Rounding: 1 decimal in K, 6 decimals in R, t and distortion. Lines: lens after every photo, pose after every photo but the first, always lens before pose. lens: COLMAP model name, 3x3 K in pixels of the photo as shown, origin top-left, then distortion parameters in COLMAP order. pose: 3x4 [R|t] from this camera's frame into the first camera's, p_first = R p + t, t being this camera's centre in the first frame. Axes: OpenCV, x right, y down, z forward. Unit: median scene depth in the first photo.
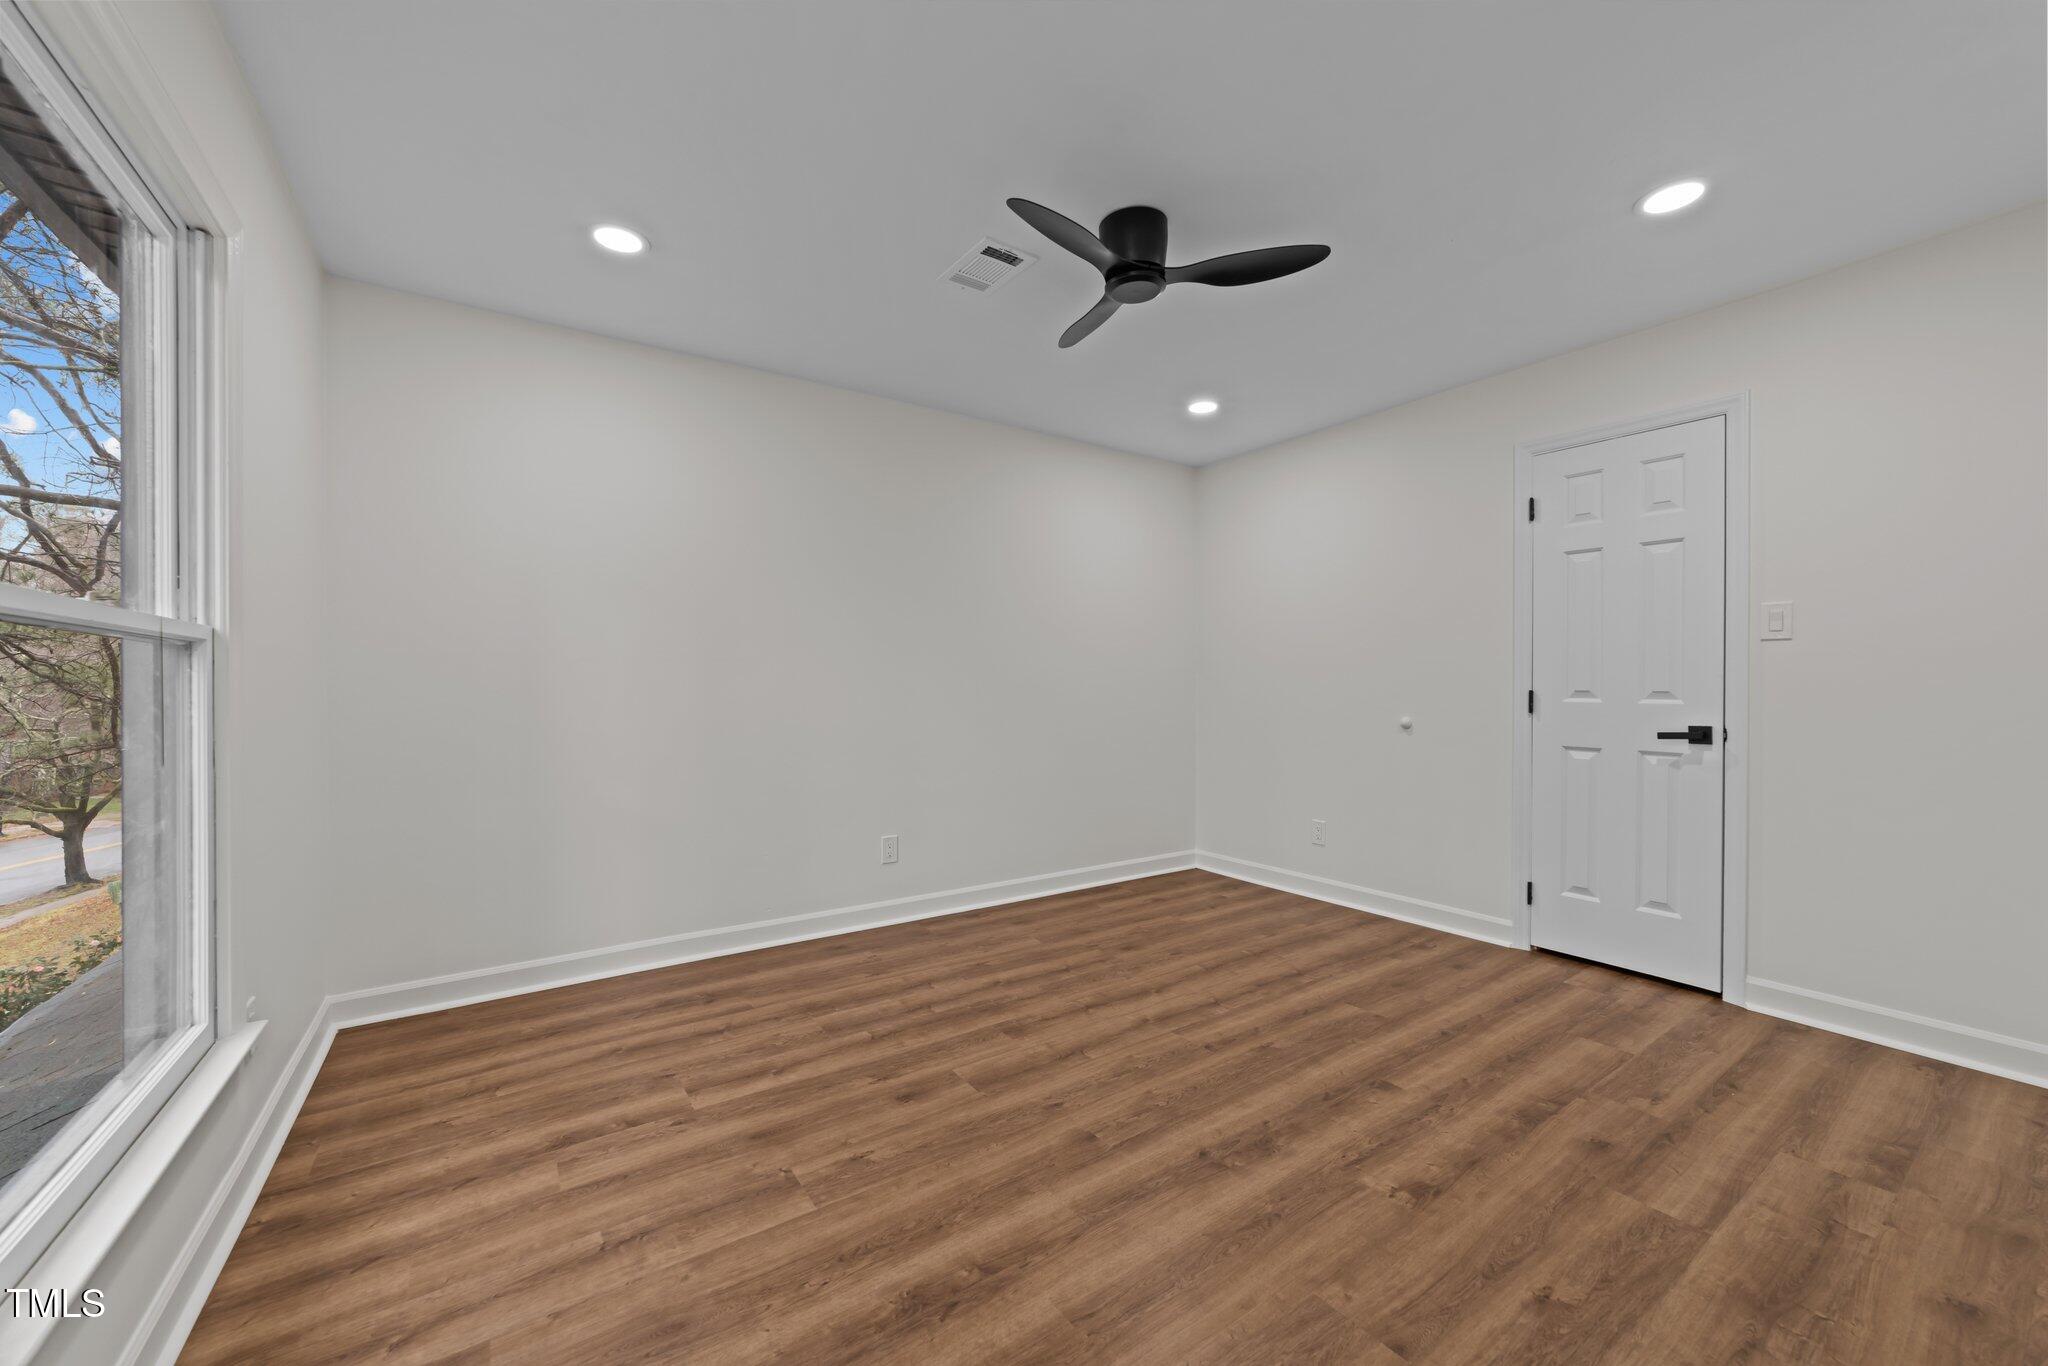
lens RADIAL K [[772.3, 0, 1016.6], [0, 772.3, 686.2], [0, 0, 1]] dist [0.000590, 0.000214]
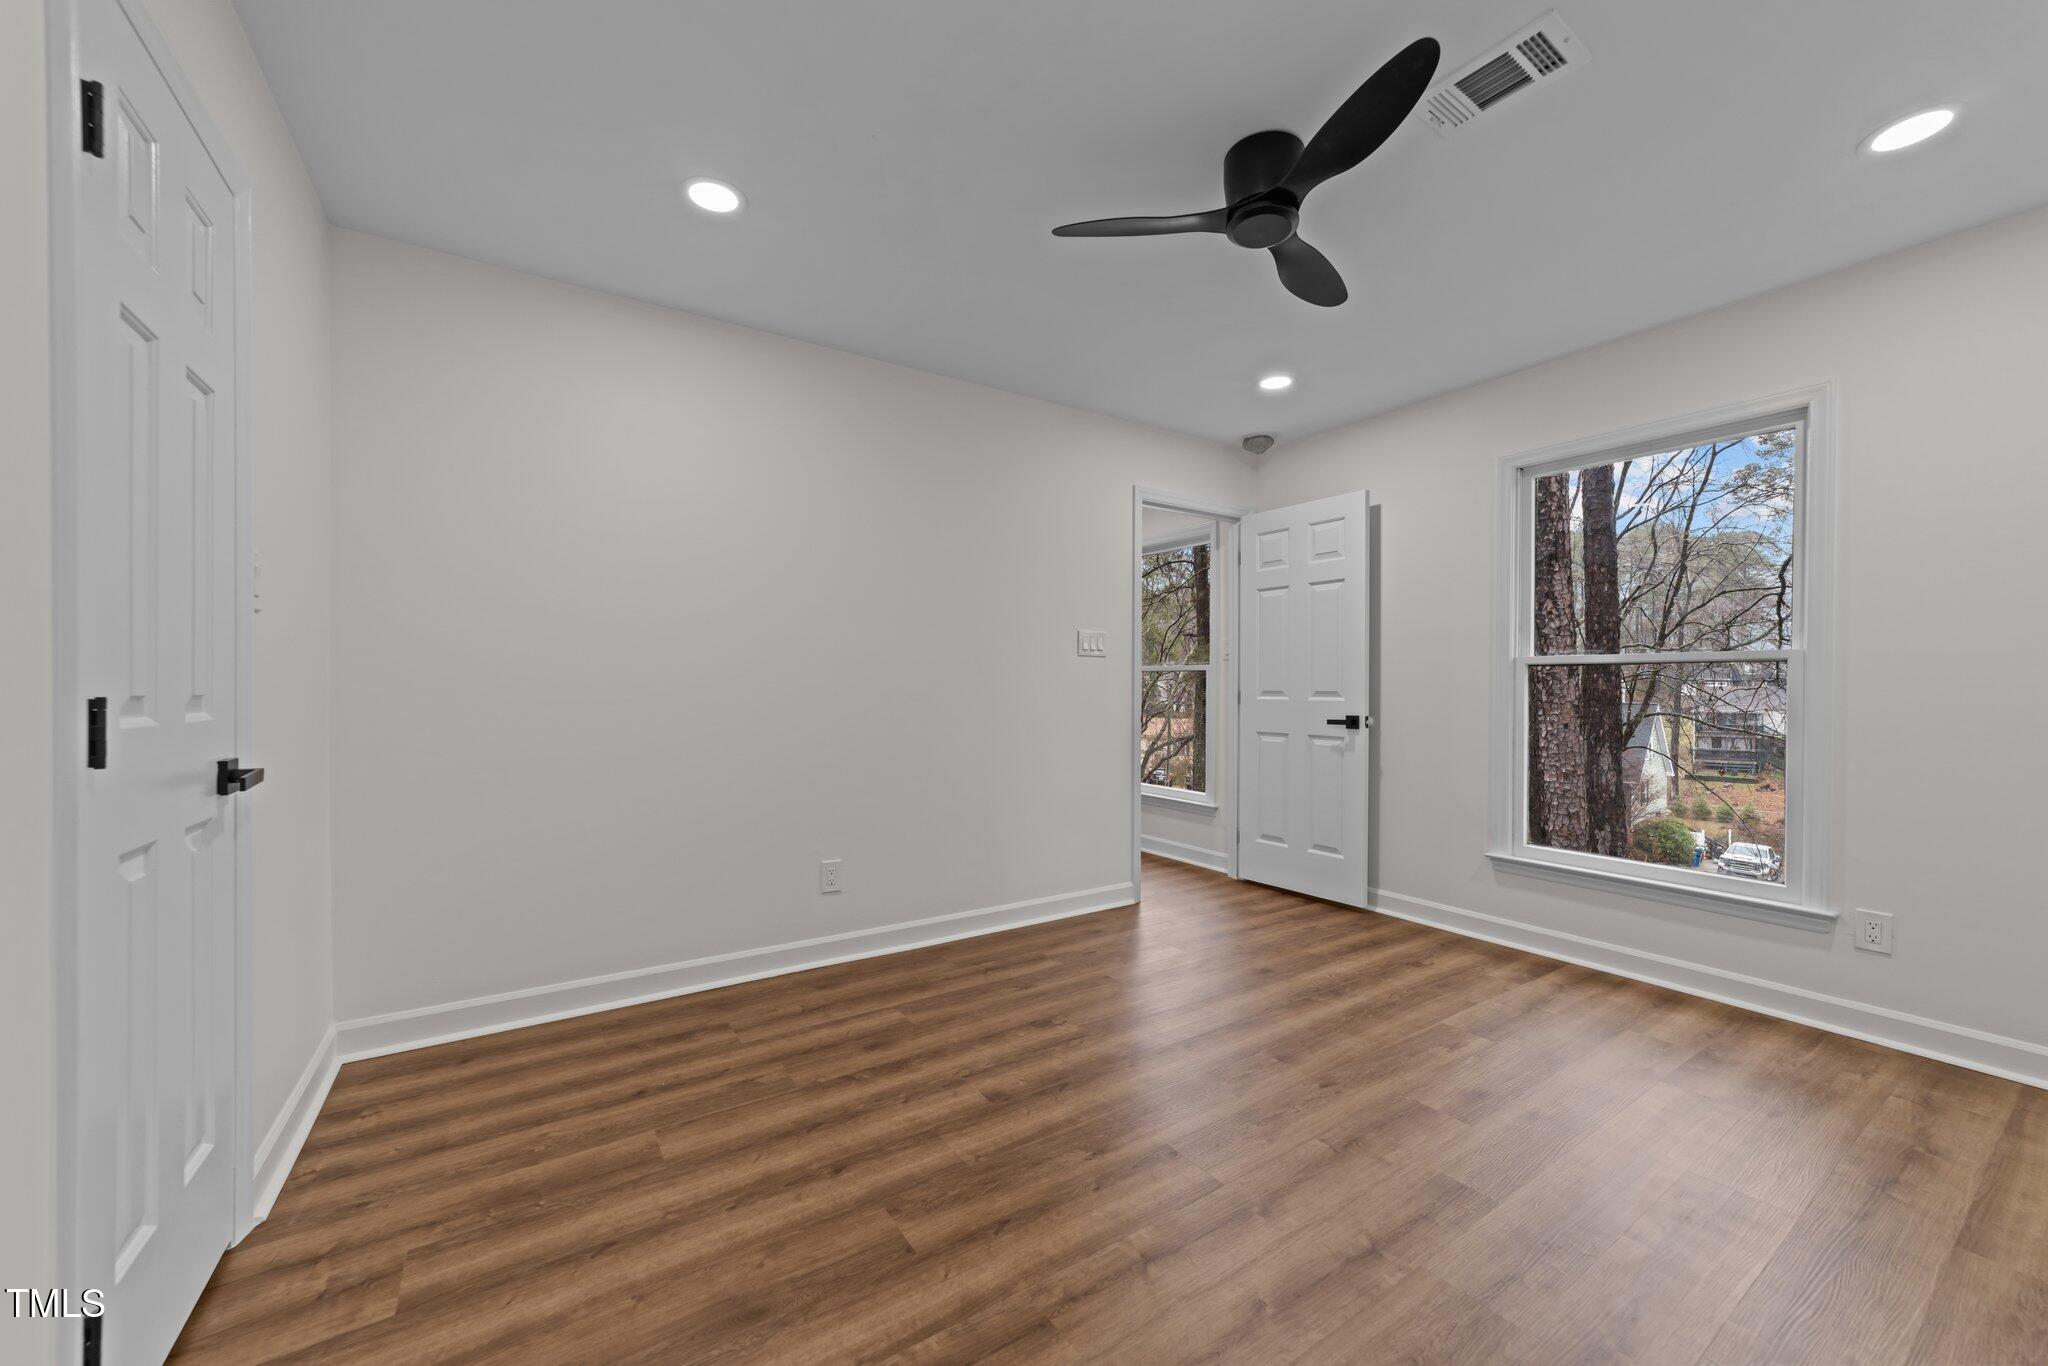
lens RADIAL K [[772.3, 0, 1016.6], [0, 772.3, 686.2], [0, 0, 1]] dist [0.000590, 0.000214]
pose [[-0.999829, -0.002599, 0.018320, 0.435467], [-0.002620, 0.999996, -0.001128, 0.003155], [-0.018317, -0.001176, -0.999832, 1.978019]]
